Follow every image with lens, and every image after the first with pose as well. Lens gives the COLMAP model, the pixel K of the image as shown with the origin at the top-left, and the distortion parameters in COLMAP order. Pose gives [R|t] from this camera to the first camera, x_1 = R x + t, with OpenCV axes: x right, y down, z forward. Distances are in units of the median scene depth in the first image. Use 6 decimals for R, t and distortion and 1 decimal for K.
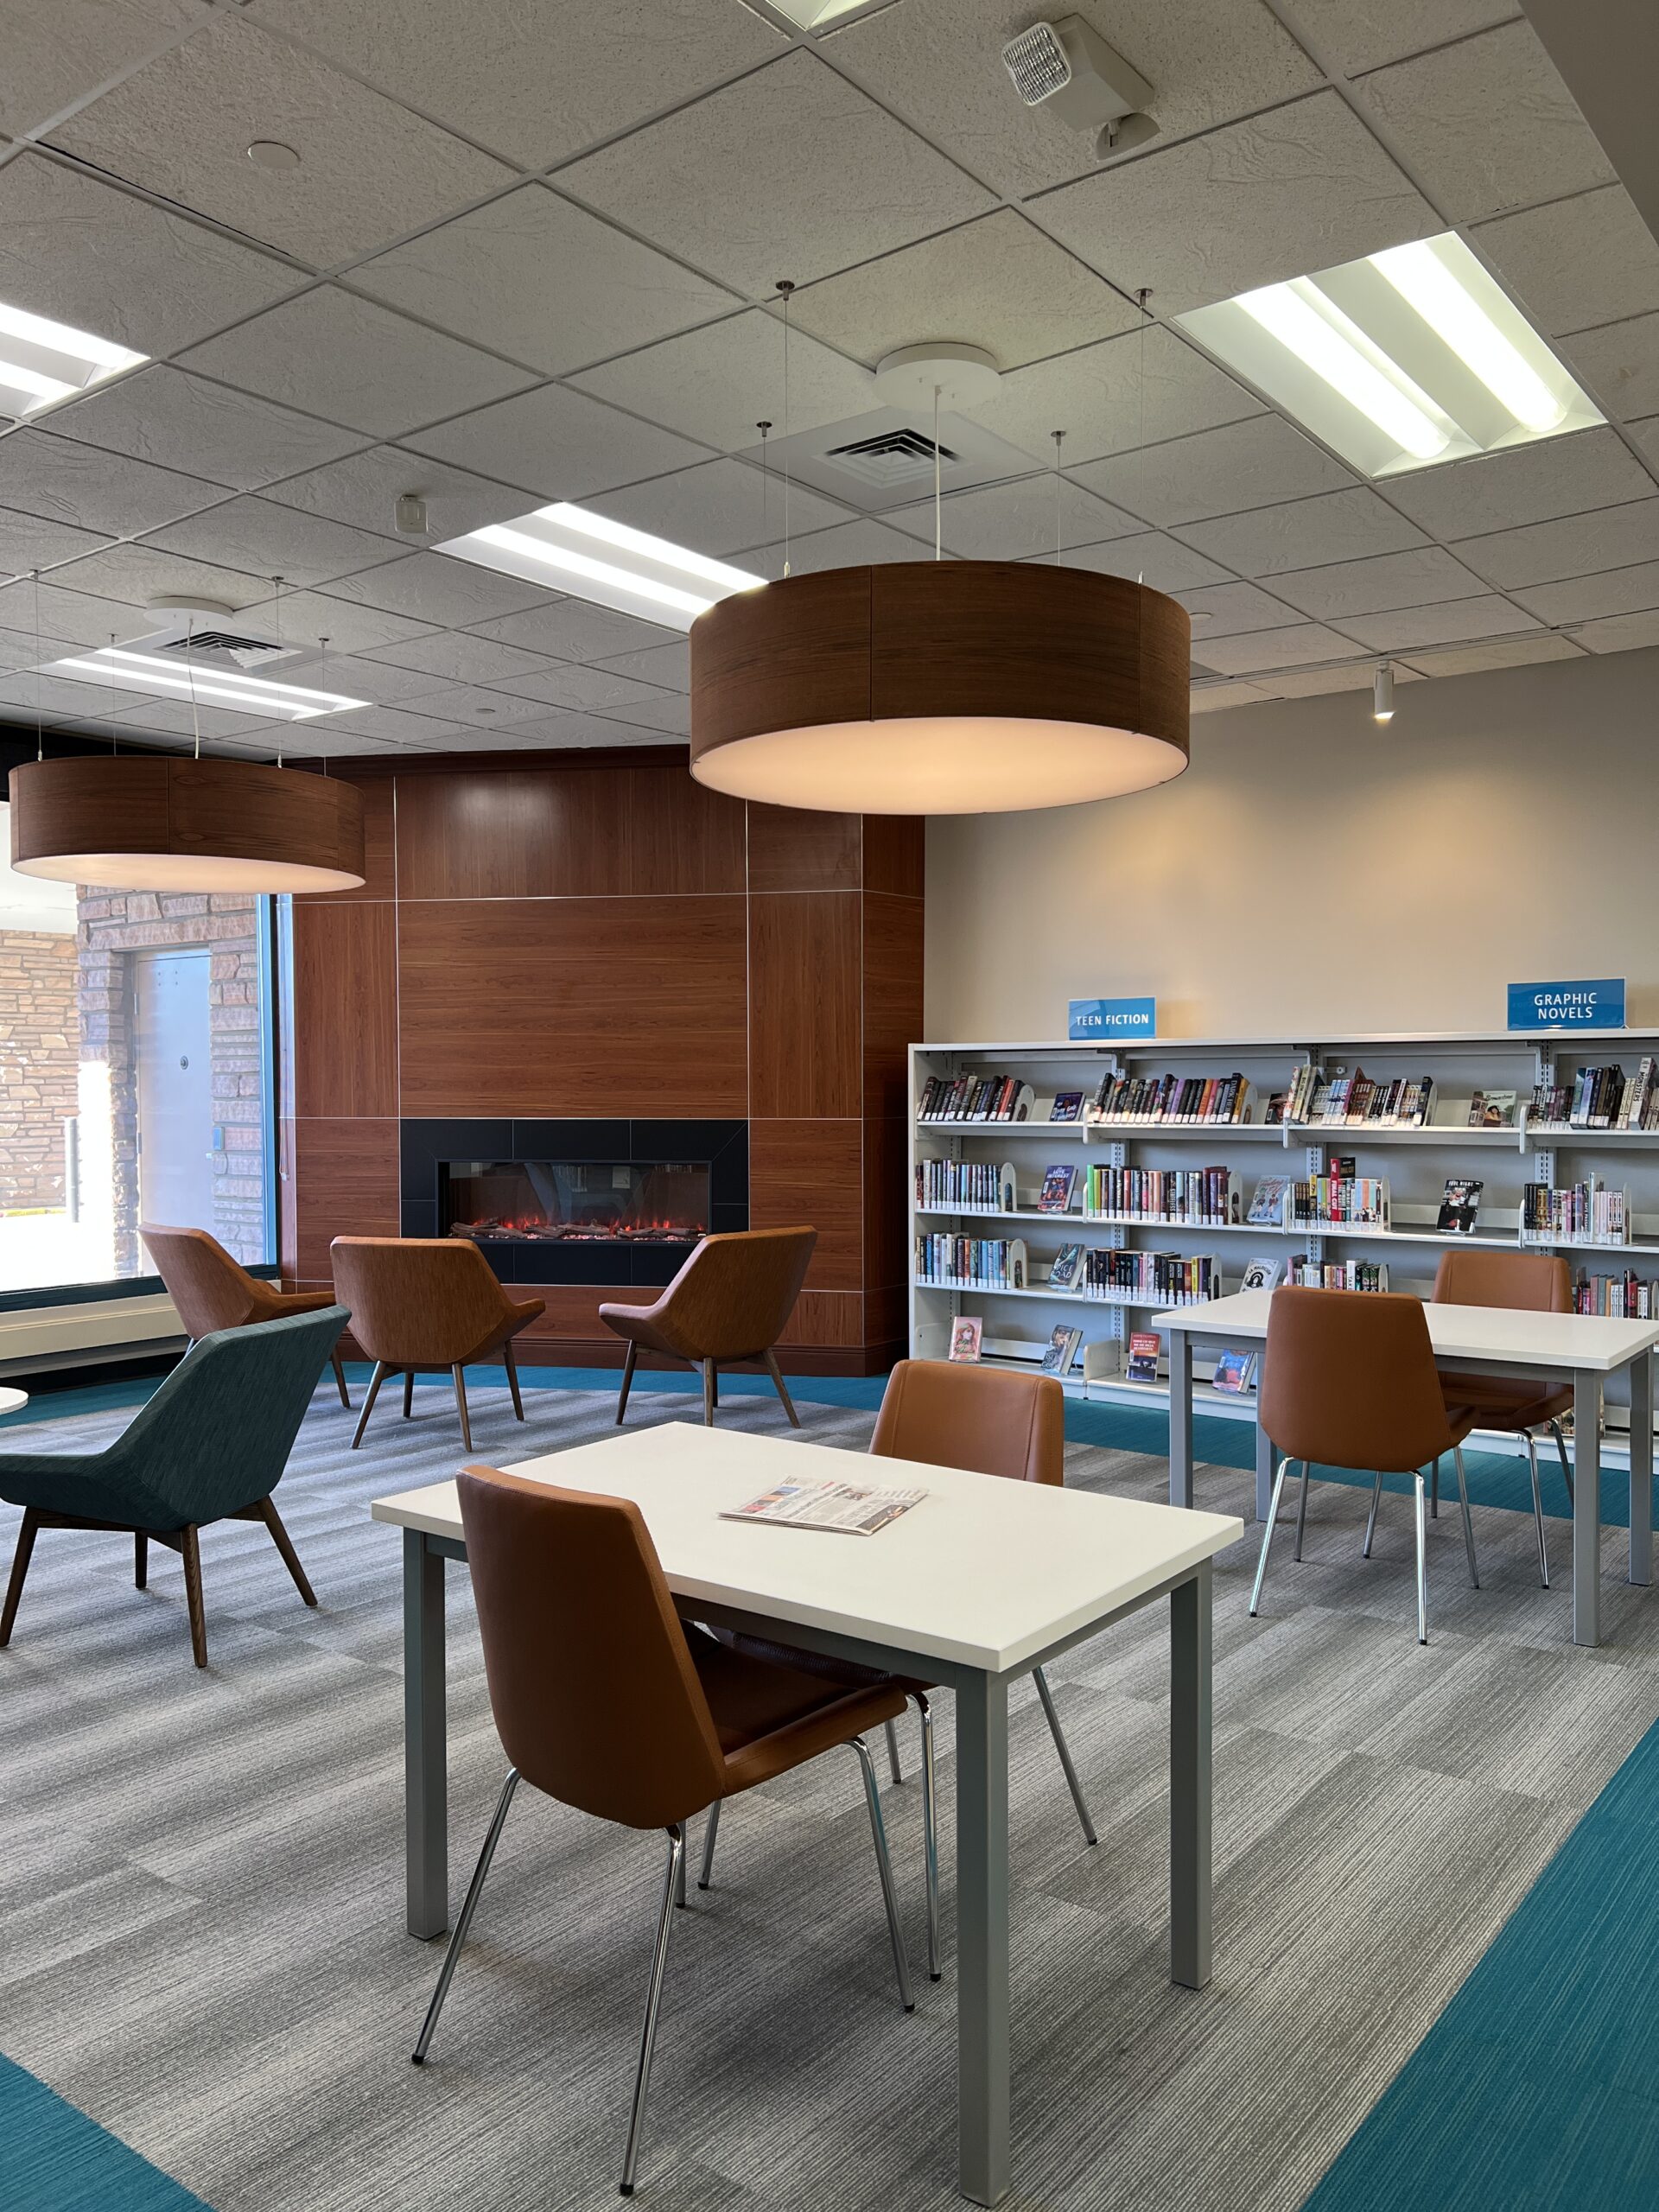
lens RADIAL K [[1663.0, 0, 823.0], [0, 1663.0, 1106.9], [0, 0, 1]] dist [-0.004432, -0.000912]
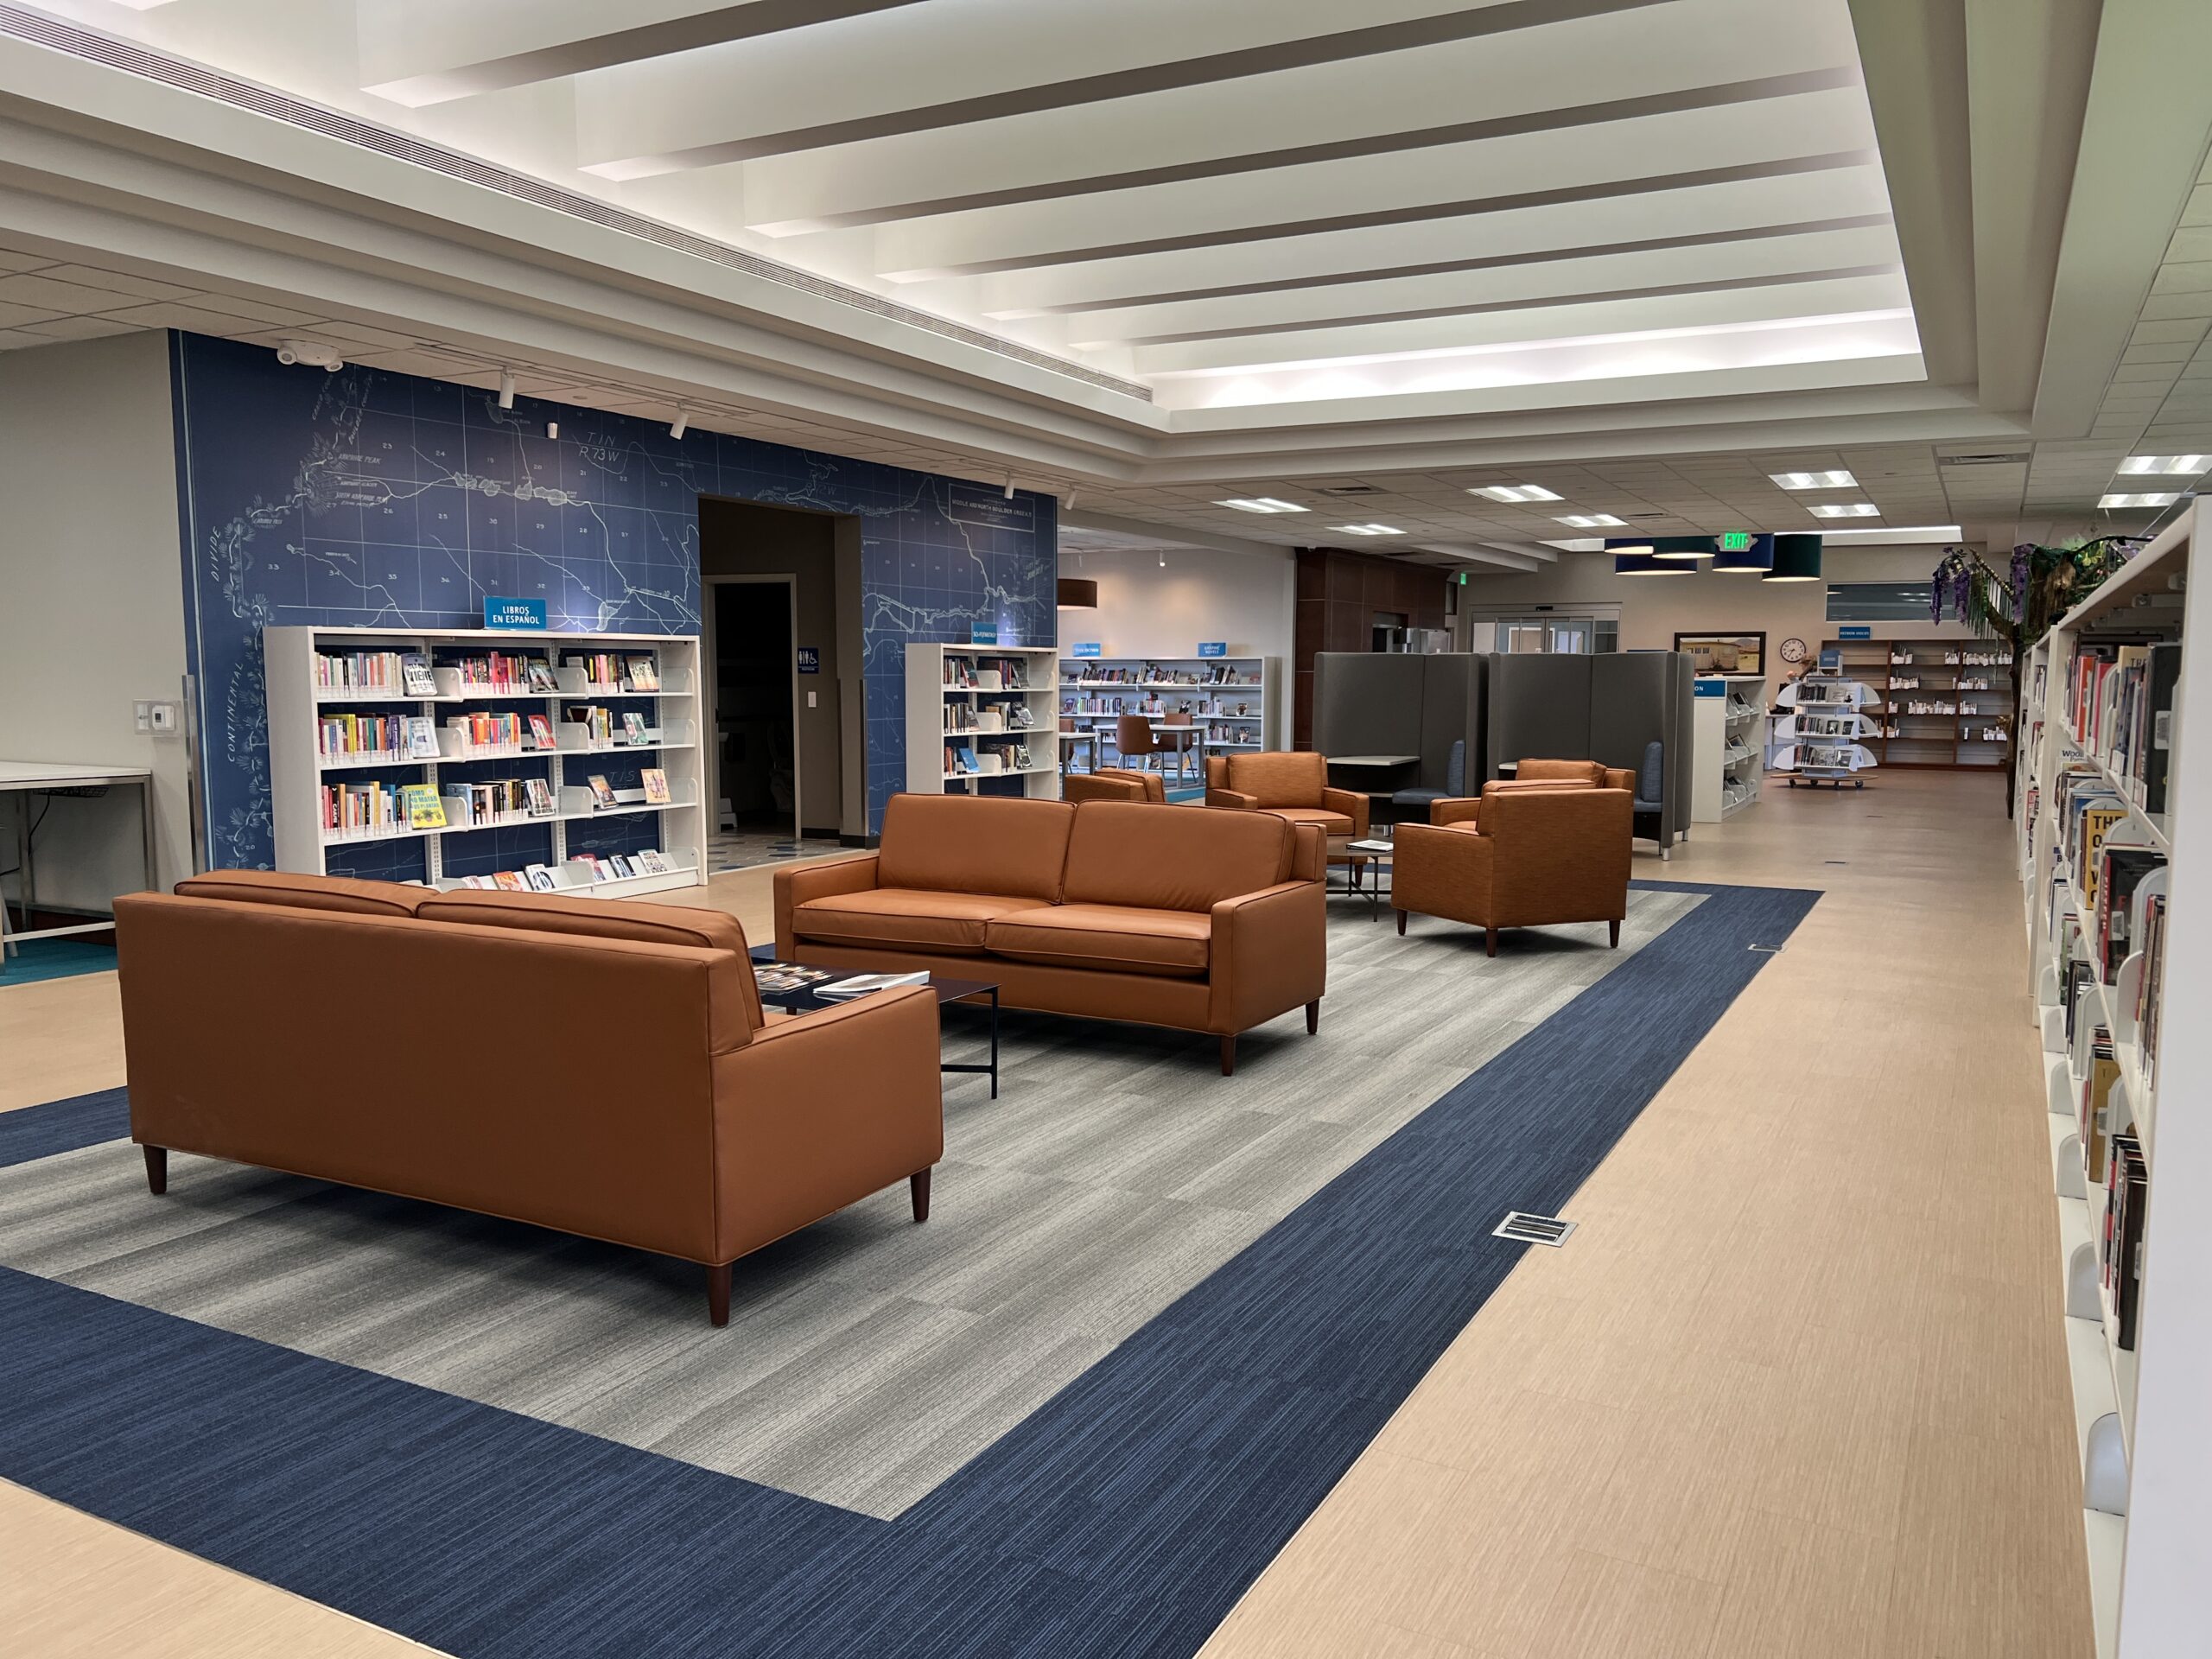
lens RADIAL K [[1663.0, 0, 1112.1], [0, 1663.0, 833.2], [0, 0, 1]] dist [-0.004432, -0.000912]
pose [[0.988492, -0.005074, 0.151187, -0.268342], [-0.006181, 0.997248, 0.073880, 0.061400], [-0.151146, -0.073964, 0.985740, -2.234567]]
